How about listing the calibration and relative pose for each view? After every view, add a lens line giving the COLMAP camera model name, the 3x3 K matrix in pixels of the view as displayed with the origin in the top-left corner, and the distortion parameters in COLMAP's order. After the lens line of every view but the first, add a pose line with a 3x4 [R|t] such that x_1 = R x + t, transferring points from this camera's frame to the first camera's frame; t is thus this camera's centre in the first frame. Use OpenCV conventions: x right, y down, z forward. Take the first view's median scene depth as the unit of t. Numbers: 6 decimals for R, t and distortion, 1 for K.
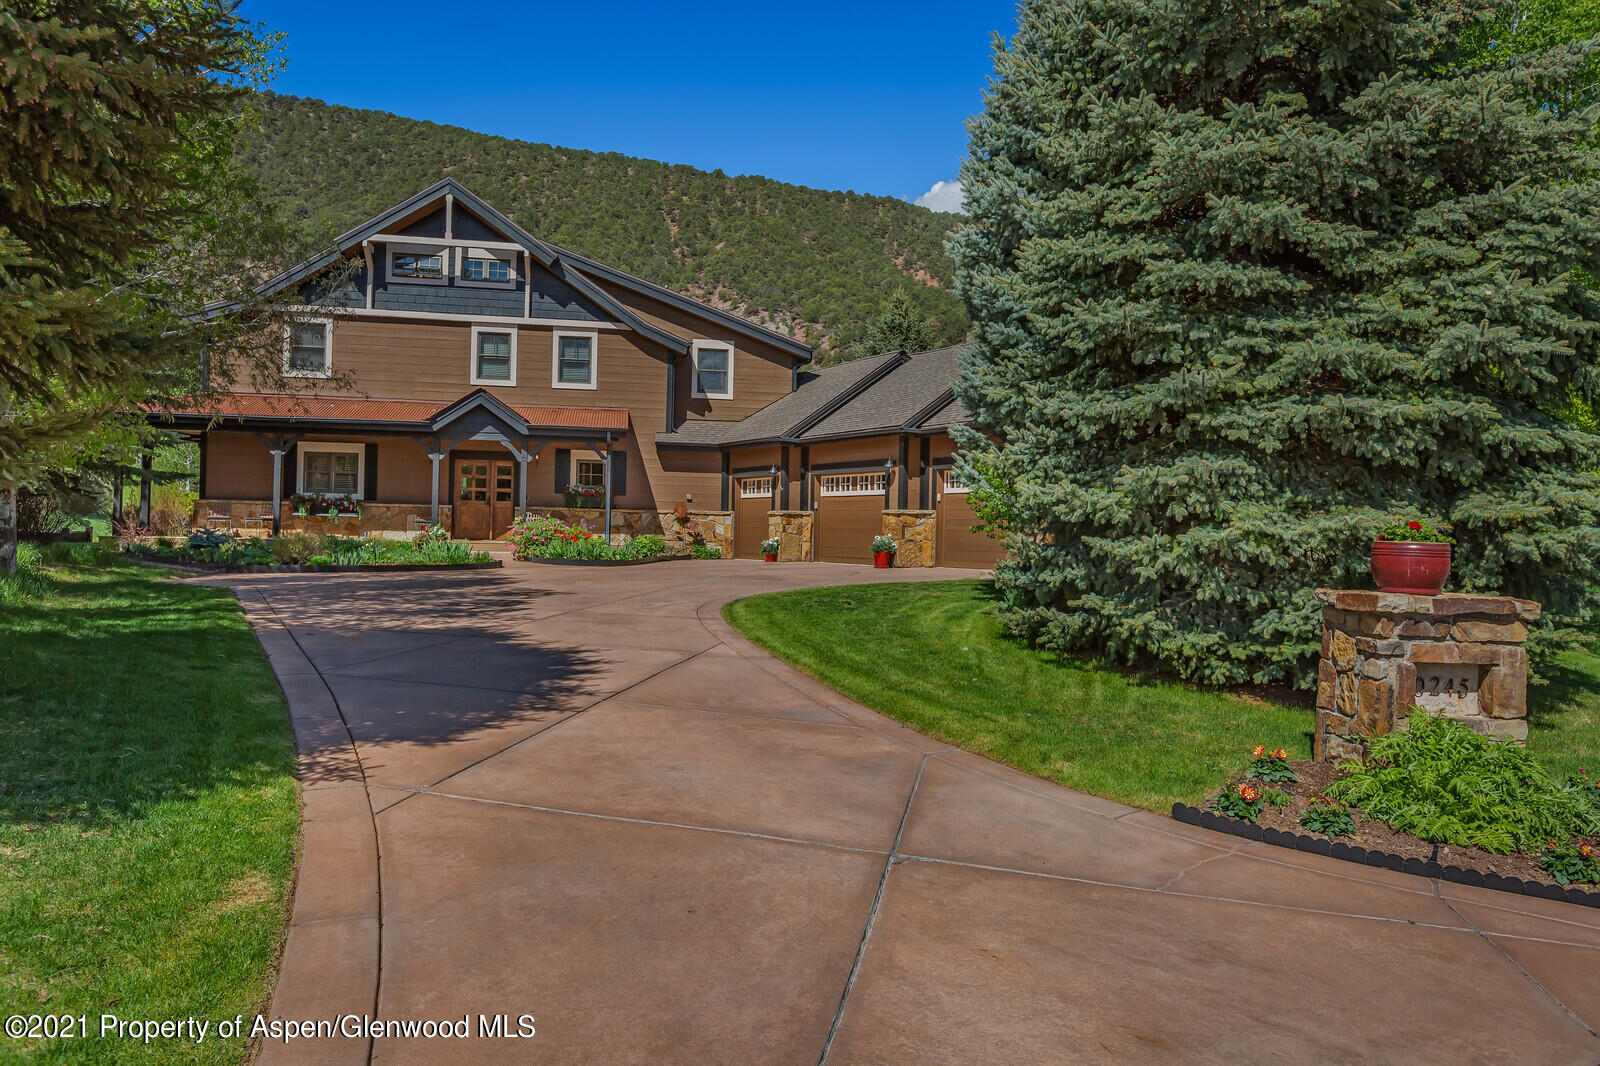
lens RADIAL K [[944.6, 0, 800.1], [0, 944.6, 533.8], [0, 0, 1]] dist [-0.005893, -0.001160]
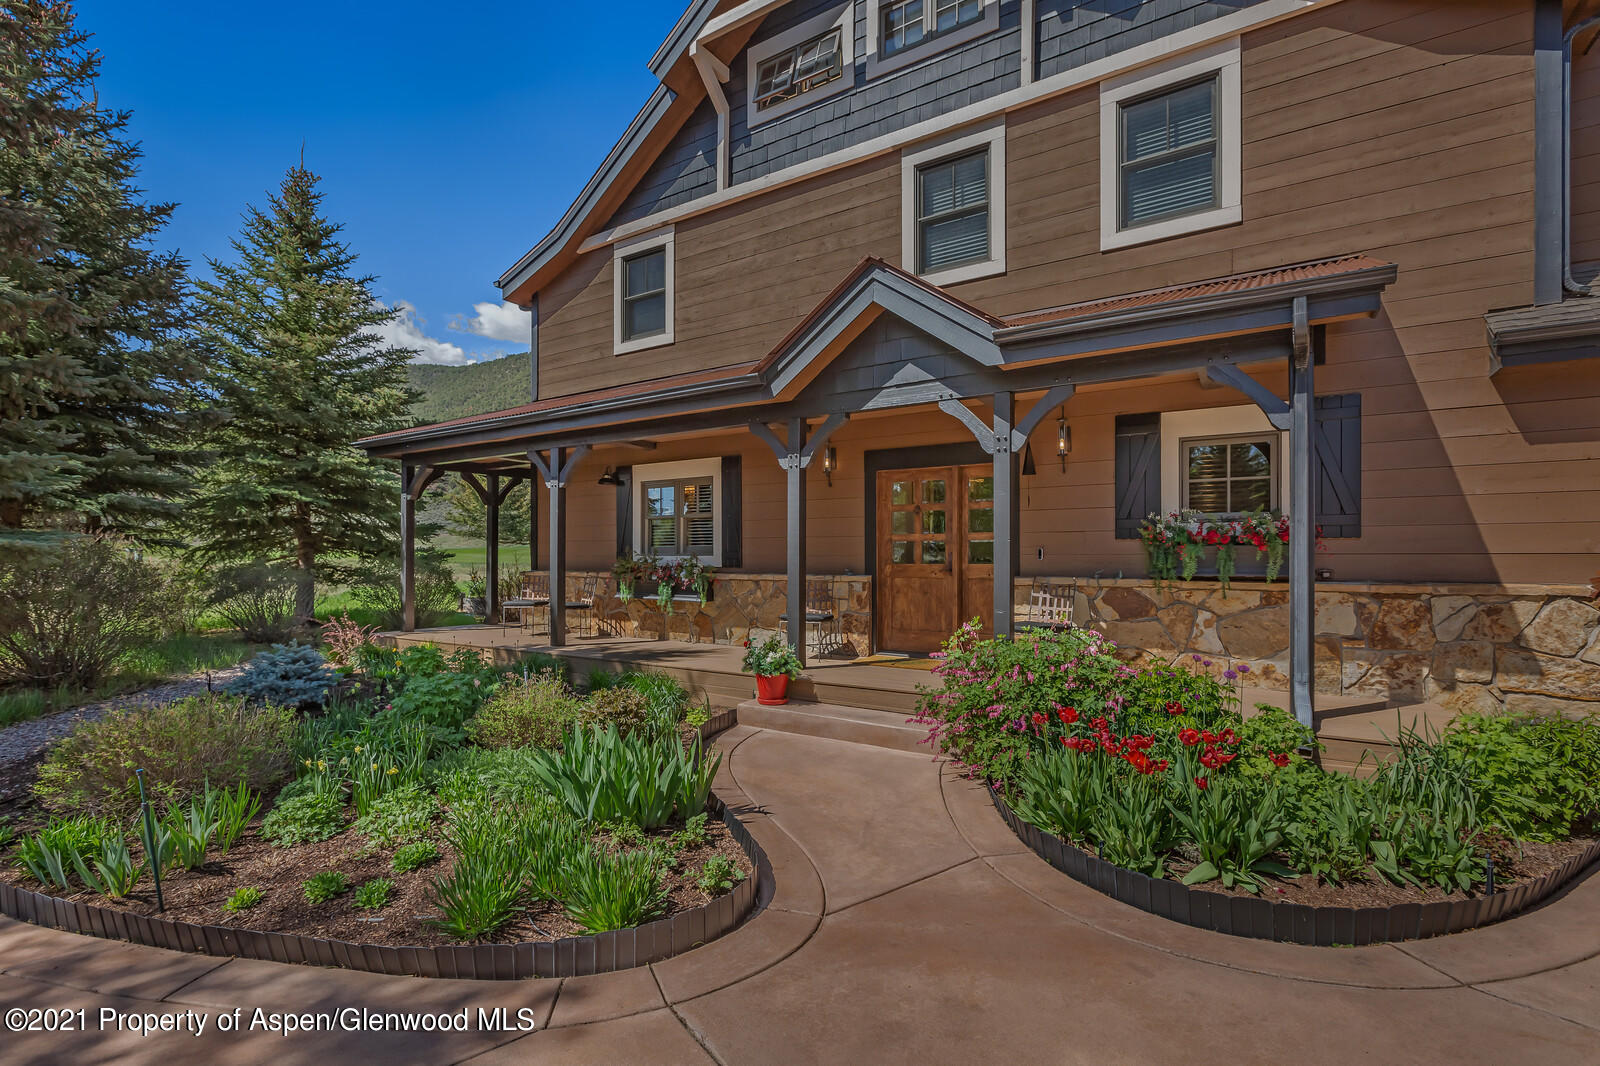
lens RADIAL K [[720.7, 0, 794.0], [0, 720.7, 546.6], [0, 0, 1]] dist [-0.000011, -0.000612]
pose [[0.715670, -0.029288, -0.697825, -0.157829], [0.009448, 0.999435, -0.032257, -0.032829], [0.698375, 0.016492, 0.715542, 0.724691]]
